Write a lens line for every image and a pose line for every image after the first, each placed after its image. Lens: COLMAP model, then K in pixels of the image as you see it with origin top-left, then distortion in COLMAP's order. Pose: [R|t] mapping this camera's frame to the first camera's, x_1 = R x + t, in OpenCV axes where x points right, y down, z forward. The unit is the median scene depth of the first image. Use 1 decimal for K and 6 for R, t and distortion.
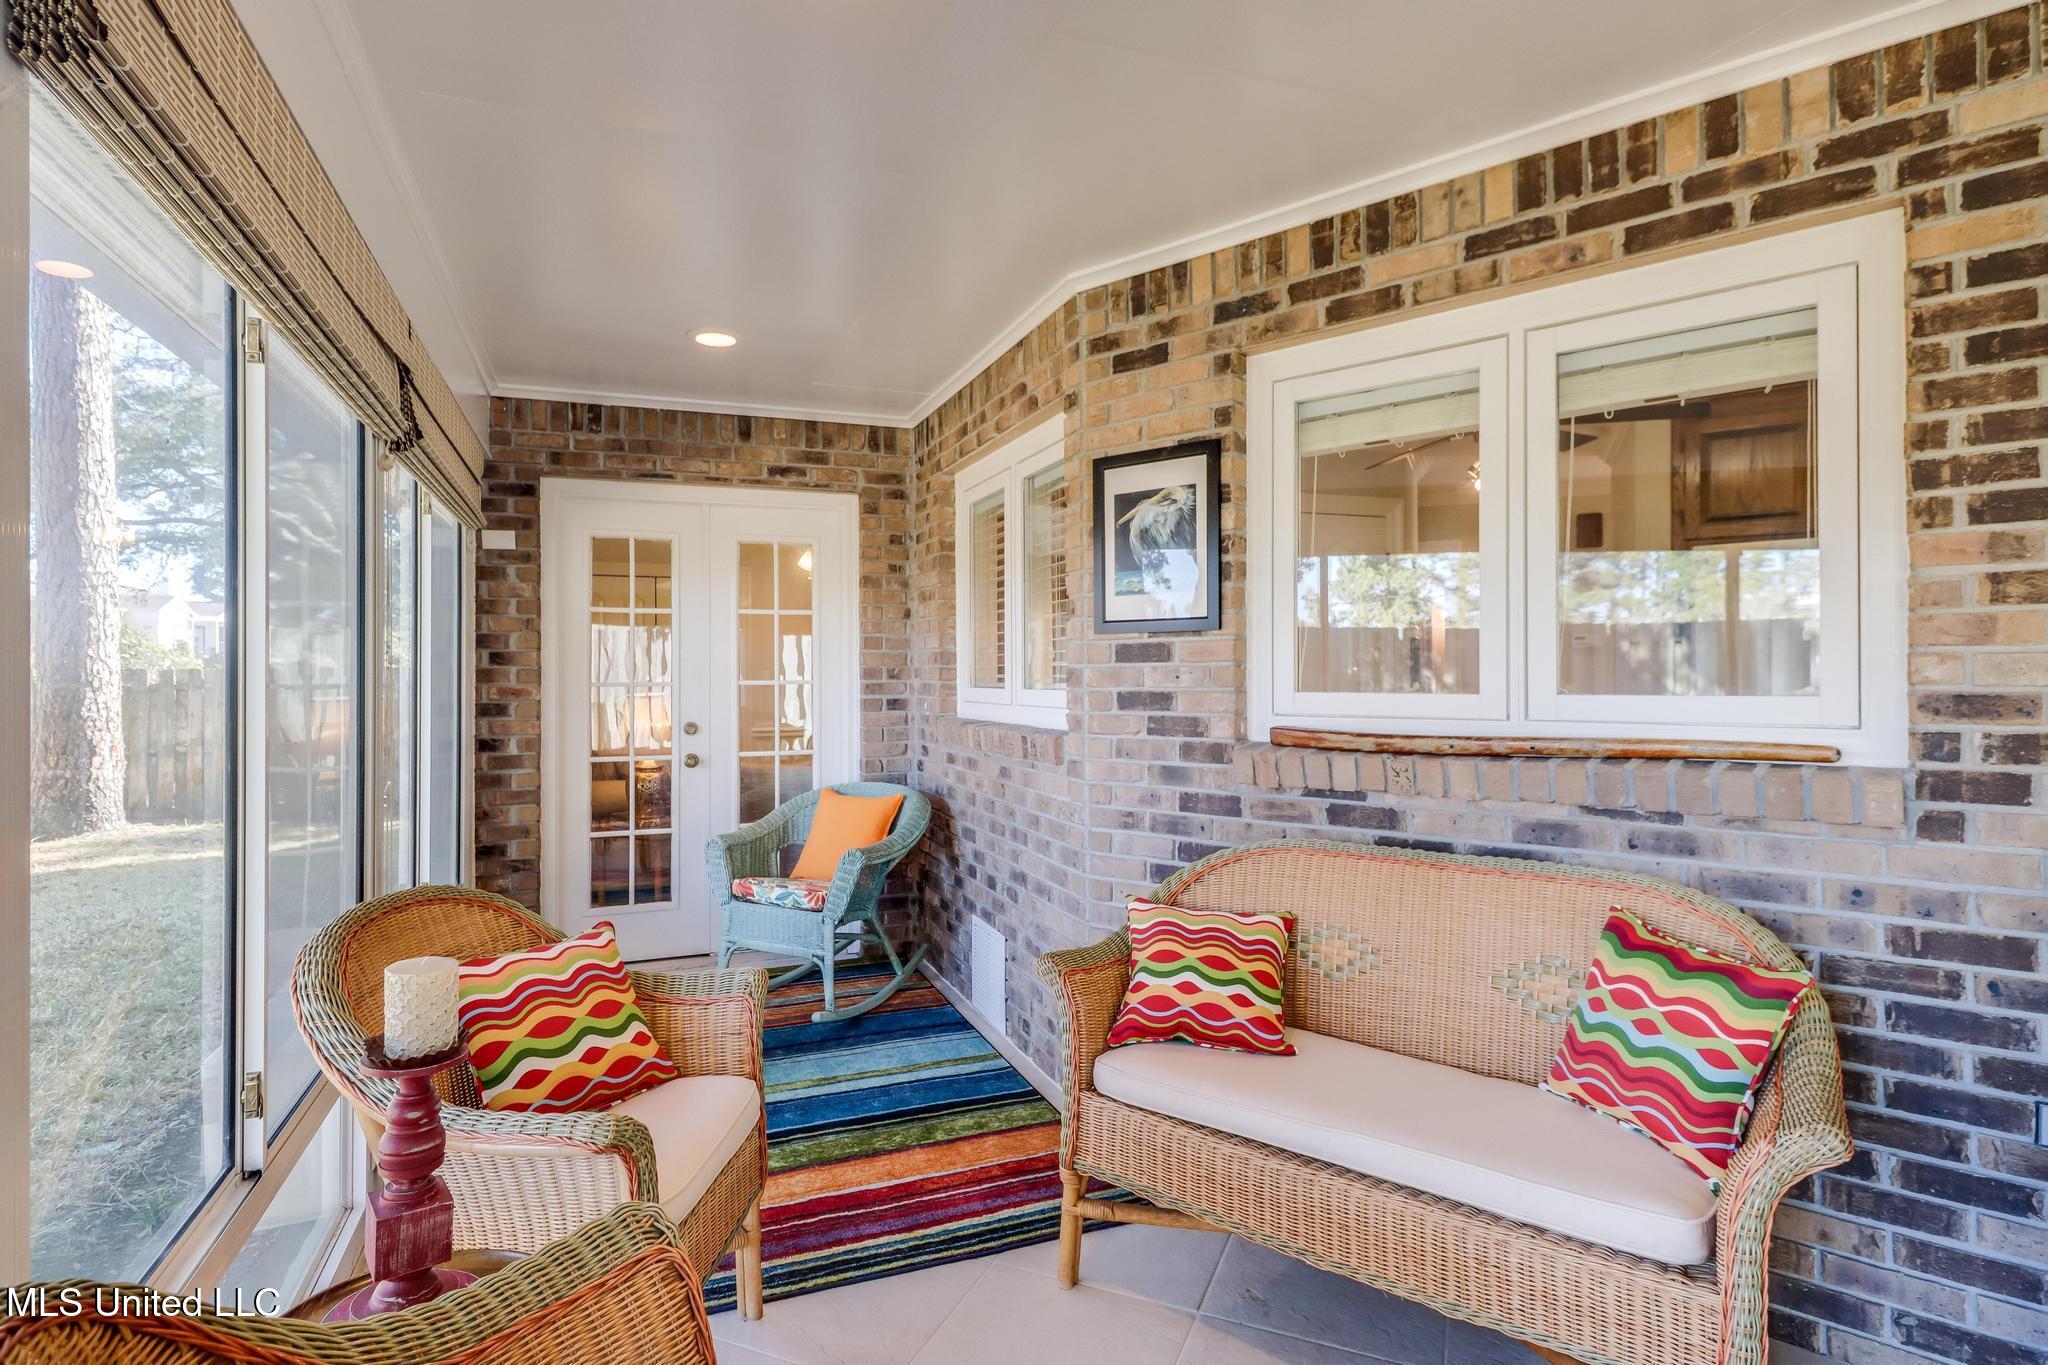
lens RADIAL K [[1032.8, 0, 1019.4], [0, 1032.8, 673.0], [0, 0, 1]] dist [0.022399, -0.000141]
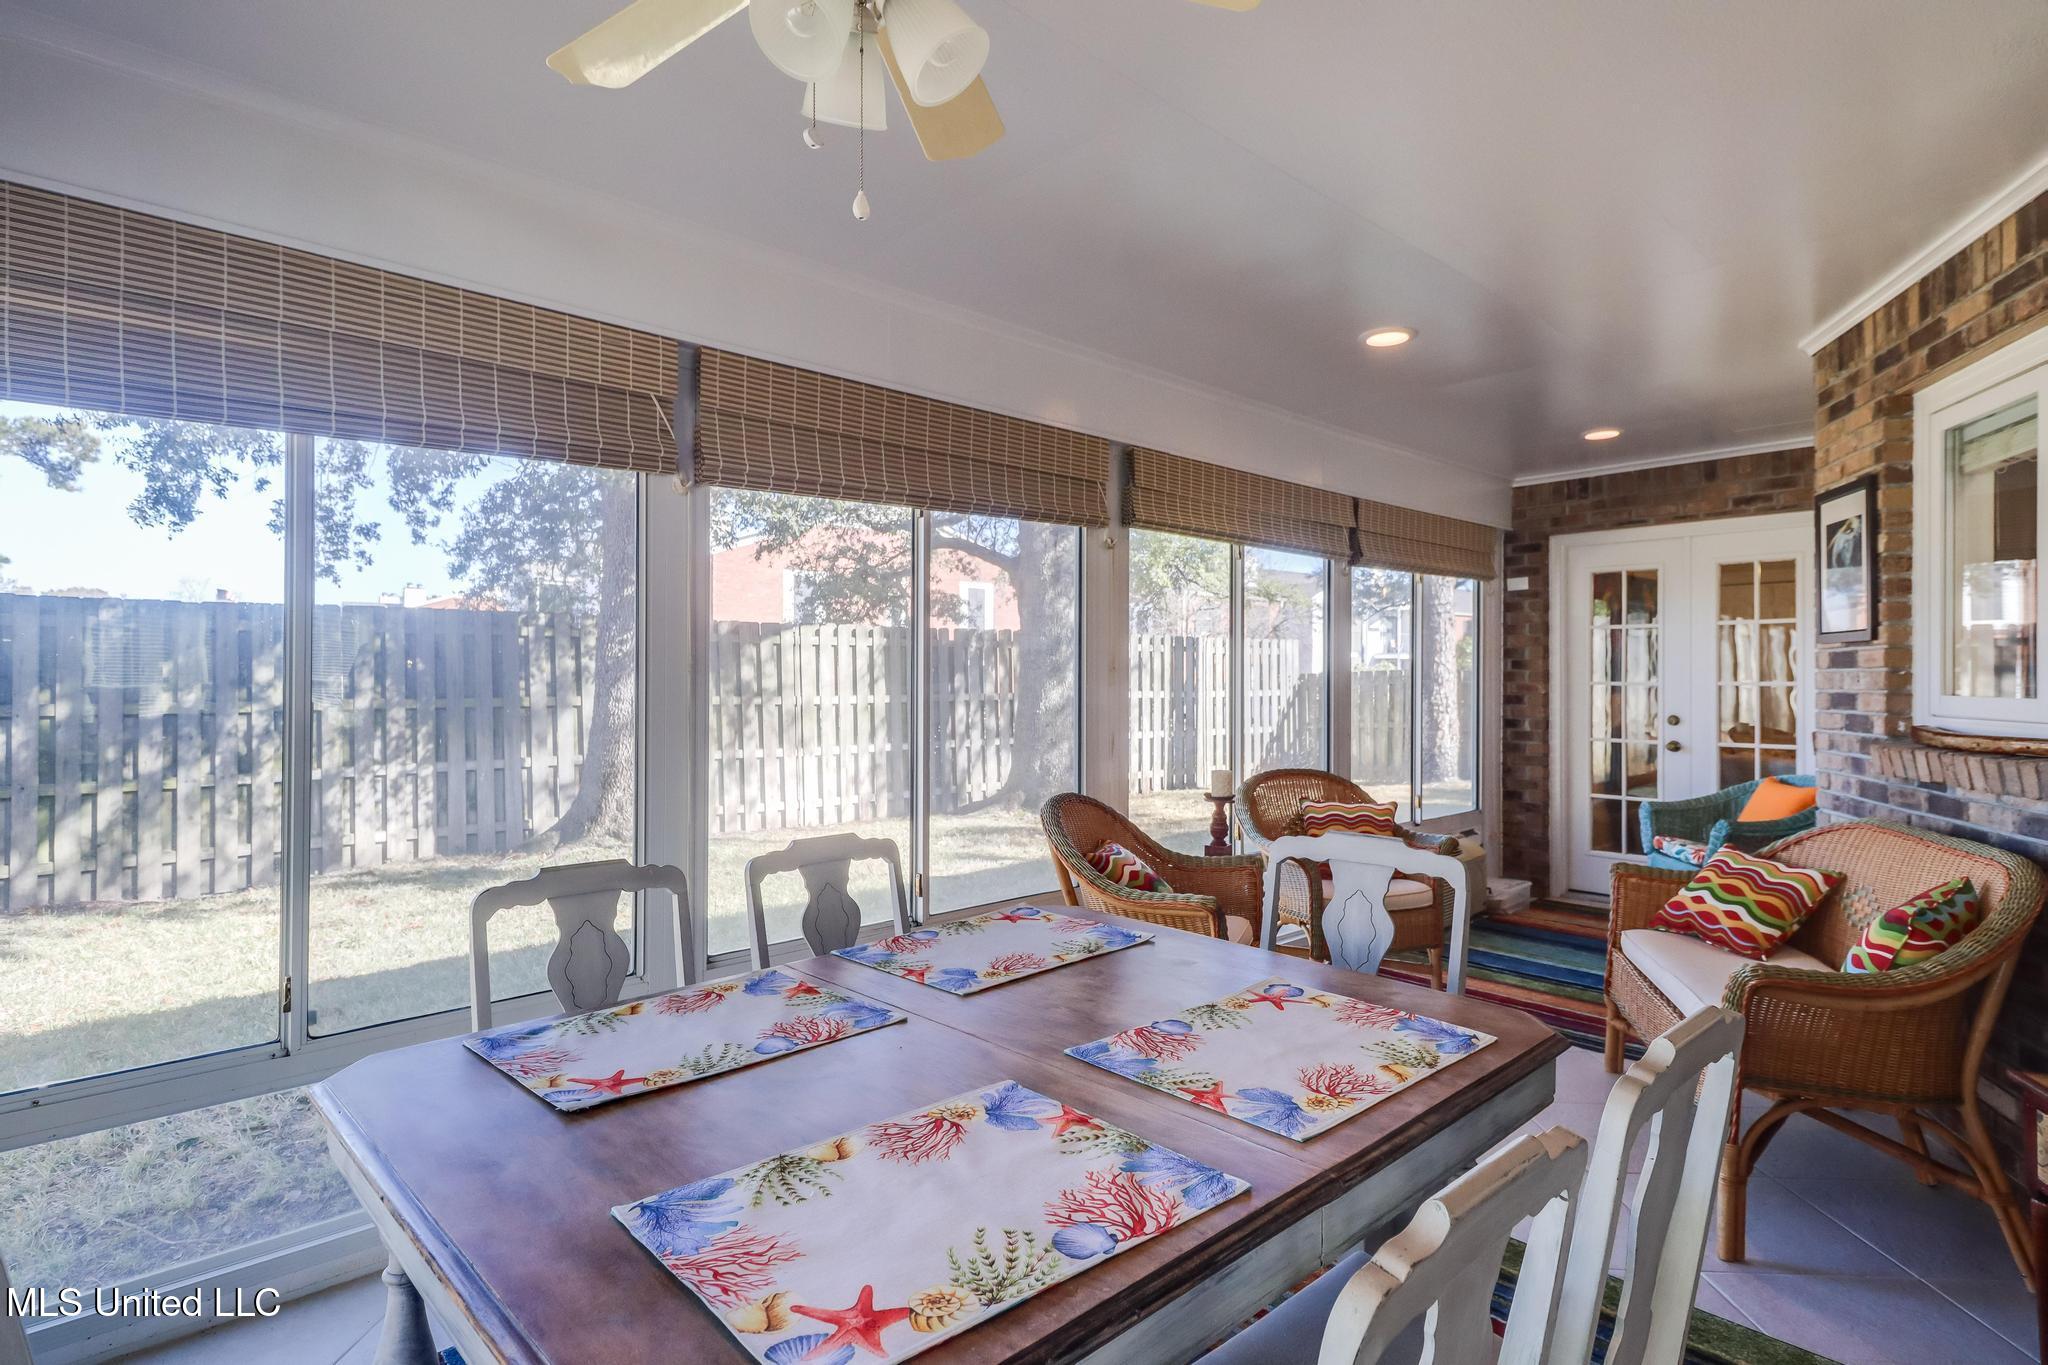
lens RADIAL K [[976.7, 0, 1023.6], [0, 976.7, 663.5], [0, 0, 1]] dist [0.002189, -0.000375]
pose [[0.385193, -0.006696, -0.922812, 0.504437], [-0.002141, 0.999965, -0.008149, -0.002928], [0.922833, 0.005115, 0.385165, -0.178135]]
